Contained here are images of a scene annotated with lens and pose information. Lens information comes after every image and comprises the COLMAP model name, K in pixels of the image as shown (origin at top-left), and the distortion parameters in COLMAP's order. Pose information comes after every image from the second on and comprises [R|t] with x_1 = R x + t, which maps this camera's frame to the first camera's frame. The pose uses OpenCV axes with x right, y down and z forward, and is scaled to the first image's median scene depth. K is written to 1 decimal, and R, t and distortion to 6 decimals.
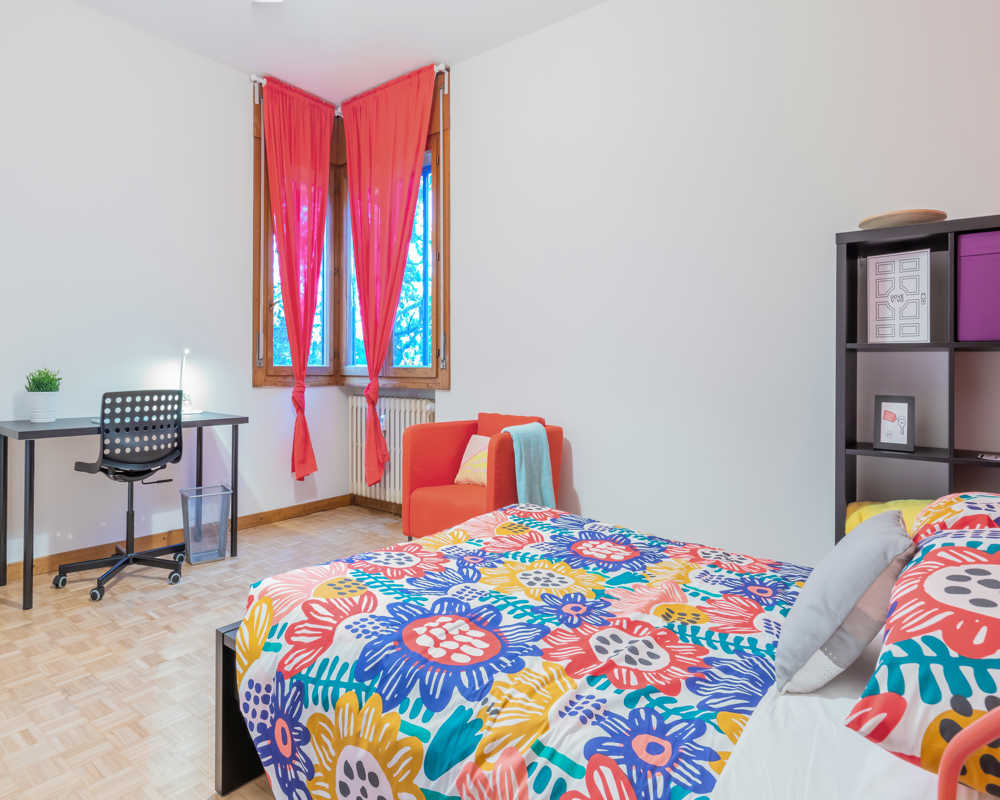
lens RADIAL K [[571.8, 0, 477.6], [0, 571.8, 409.9], [0, 0, 1]] dist [0.002970, 0.002248]
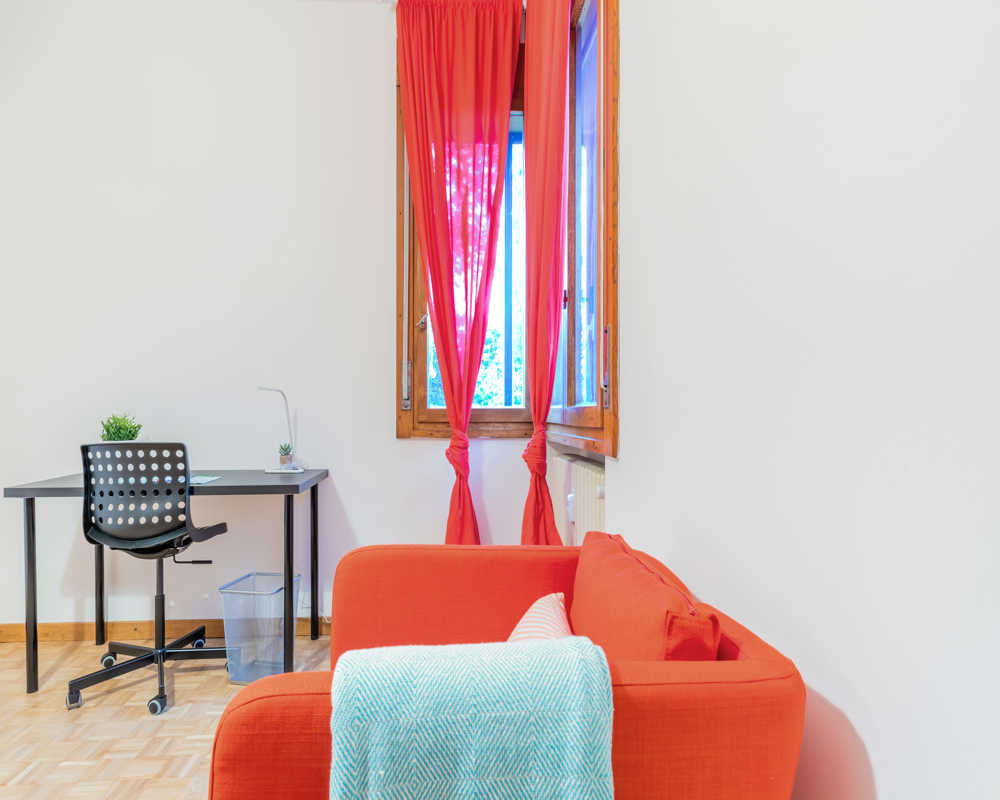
lens RADIAL K [[571.8, 0, 477.6], [0, 571.8, 409.9], [0, 0, 1]] dist [0.002970, 0.002248]
pose [[0.671887, -0.023106, -0.740293, 0.276880], [-0.038277, 0.997094, -0.065862, -0.043919], [0.739664, 0.072588, 0.669051, 0.799069]]
